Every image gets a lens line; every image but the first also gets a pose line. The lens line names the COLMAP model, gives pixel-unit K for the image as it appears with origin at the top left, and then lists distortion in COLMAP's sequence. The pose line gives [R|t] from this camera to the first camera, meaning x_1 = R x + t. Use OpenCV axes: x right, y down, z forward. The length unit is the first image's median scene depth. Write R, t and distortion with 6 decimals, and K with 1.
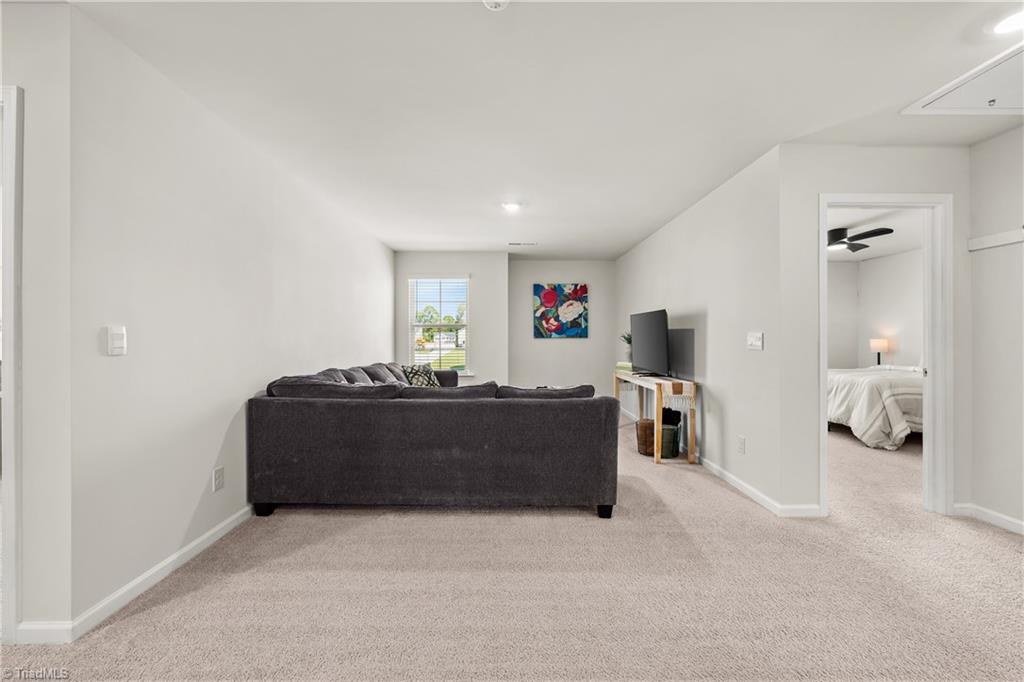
lens RADIAL K [[405.7, 0, 509.4], [0, 405.7, 338.7], [0, 0, 1]] dist [0.001464, 0.000297]
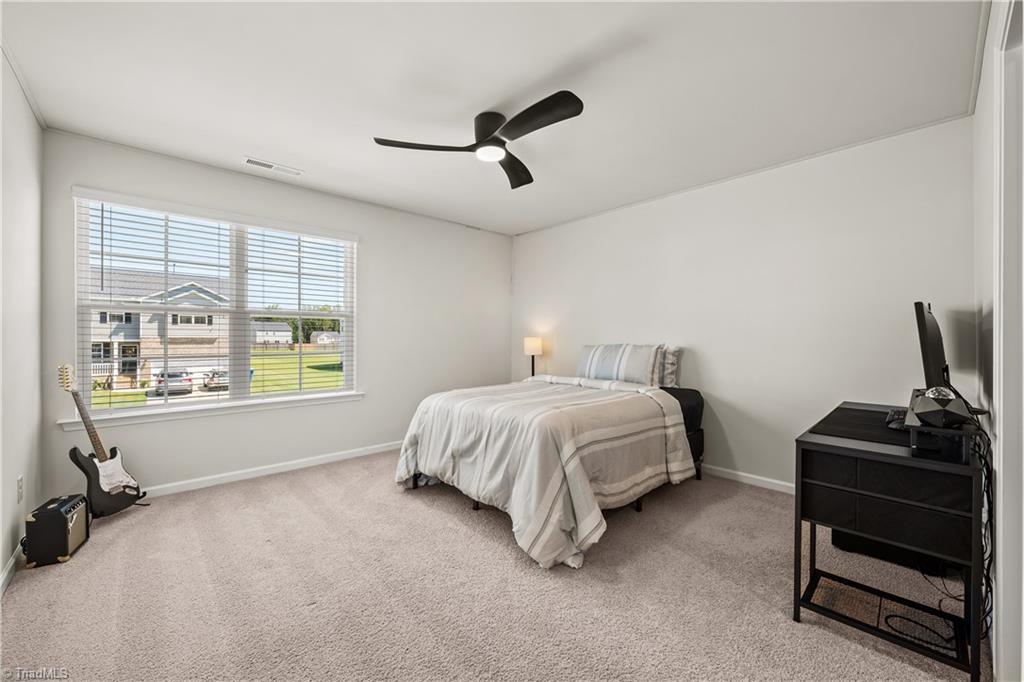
lens RADIAL K [[405.7, 0, 509.4], [0, 405.7, 338.7], [0, 0, 1]] dist [0.001464, 0.000297]
pose [[0.749174, 0.001501, 0.662371, 0.546935], [-0.001885, 0.999998, -0.000133, 0.004611], [-0.662370, -0.001149, 0.749176, 0.674194]]
